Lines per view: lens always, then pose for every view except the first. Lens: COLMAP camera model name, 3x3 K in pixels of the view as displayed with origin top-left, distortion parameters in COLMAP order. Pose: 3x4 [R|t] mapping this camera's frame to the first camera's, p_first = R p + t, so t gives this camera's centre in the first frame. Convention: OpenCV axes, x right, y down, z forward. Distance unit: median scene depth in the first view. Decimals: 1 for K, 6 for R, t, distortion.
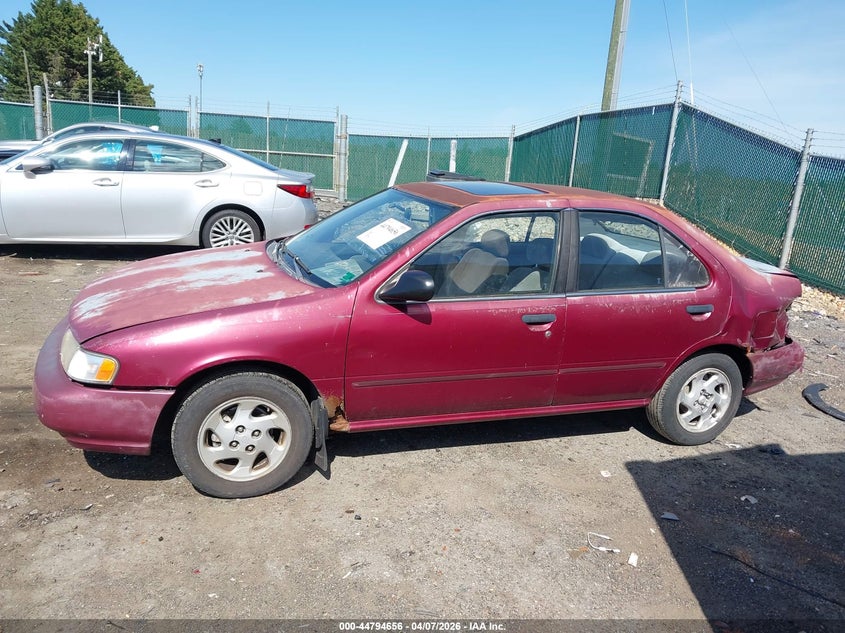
lens RADIAL K [[776.6, 0, 422.5], [0, 776.6, 316.5], [0, 0, 1]] dist [-0.012382, 0.009845]
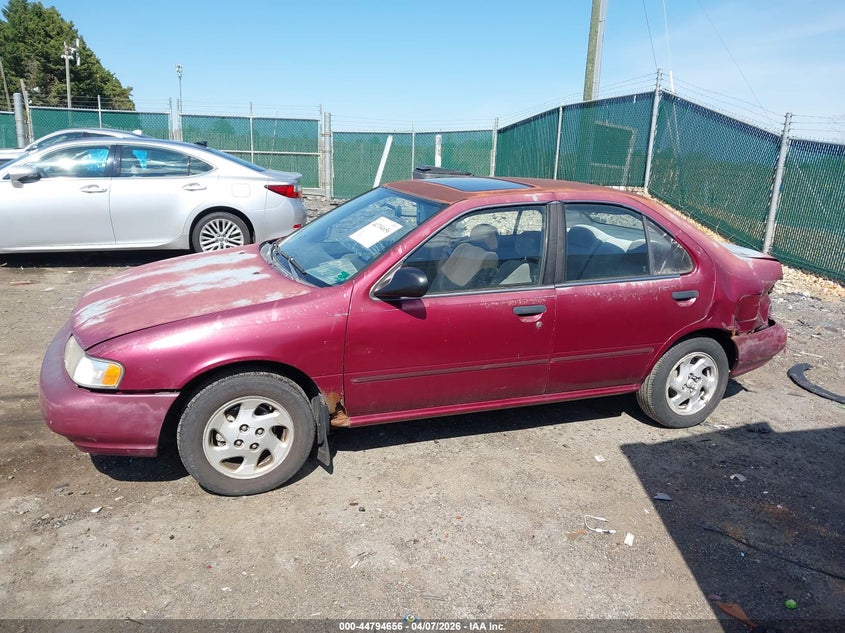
lens RADIAL K [[886.4, 0, 422.5], [0, 886.4, 316.5], [0, 0, 1]] dist [-0.008162, -0.040800]
pose [[0.998691, -0.036118, 0.036220, -0.033886], [0.035941, 0.999339, 0.005542, 0.000000], [-0.036396, -0.004233, 0.999328, -0.163321]]
